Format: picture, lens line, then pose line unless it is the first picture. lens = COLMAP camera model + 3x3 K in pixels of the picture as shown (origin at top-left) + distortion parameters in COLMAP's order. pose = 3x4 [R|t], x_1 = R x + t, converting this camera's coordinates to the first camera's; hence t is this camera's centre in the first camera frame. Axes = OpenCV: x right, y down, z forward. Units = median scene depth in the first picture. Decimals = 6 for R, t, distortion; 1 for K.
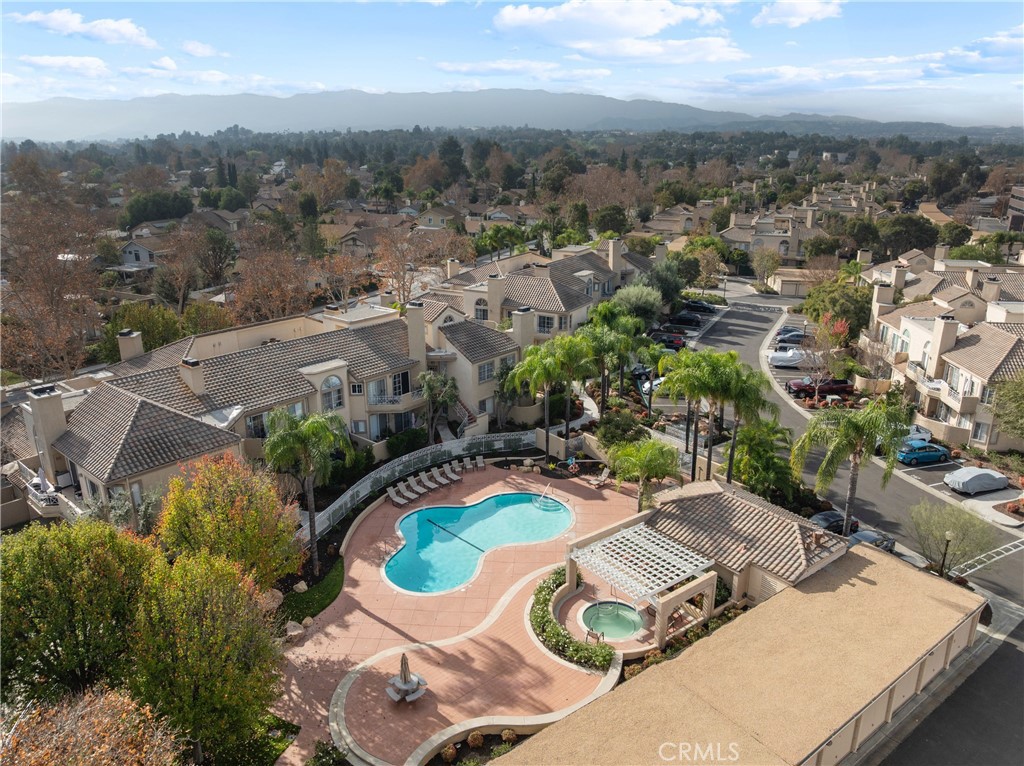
lens RADIAL K [[723.3, 0, 510.5], [0, 723.3, 376.9], [0, 0, 1]] dist [-0.031394, -0.005070]
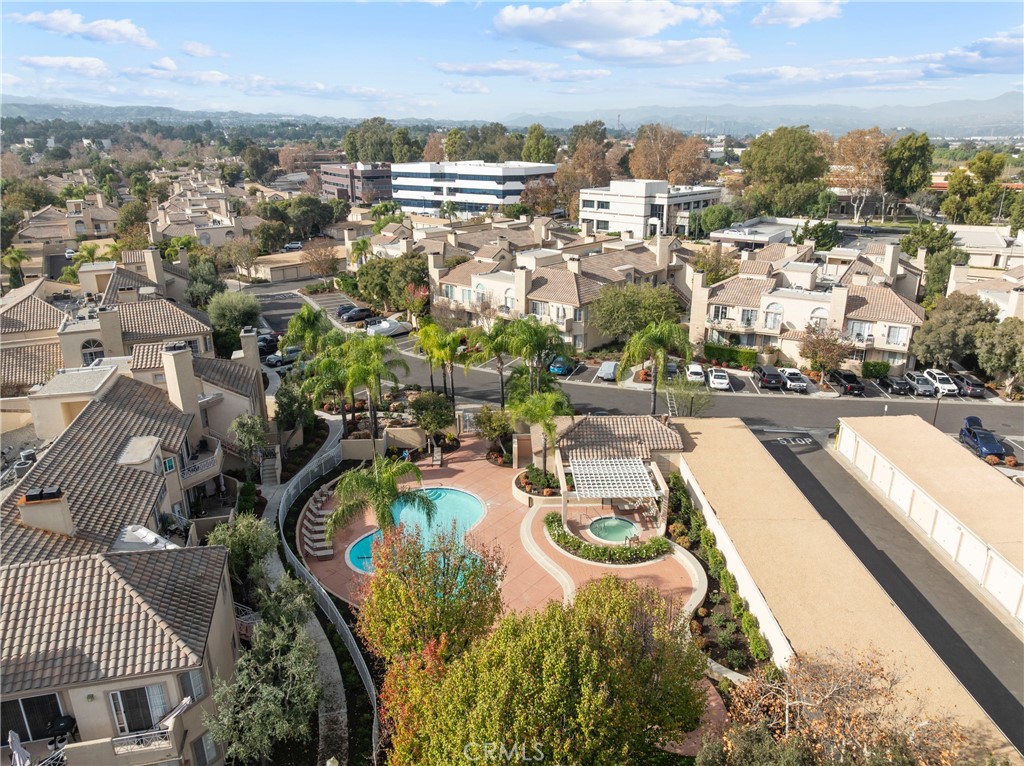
lens RADIAL K [[723.3, 0, 509.5], [0, 723.3, 386.6], [0, 0, 1]] dist [-0.031394, -0.005070]
pose [[0.581586, -0.272694, 0.766417, -0.572252], [0.247026, 0.956854, 0.153000, -0.094248], [-0.775072, 0.100342, 0.623855, 0.213017]]
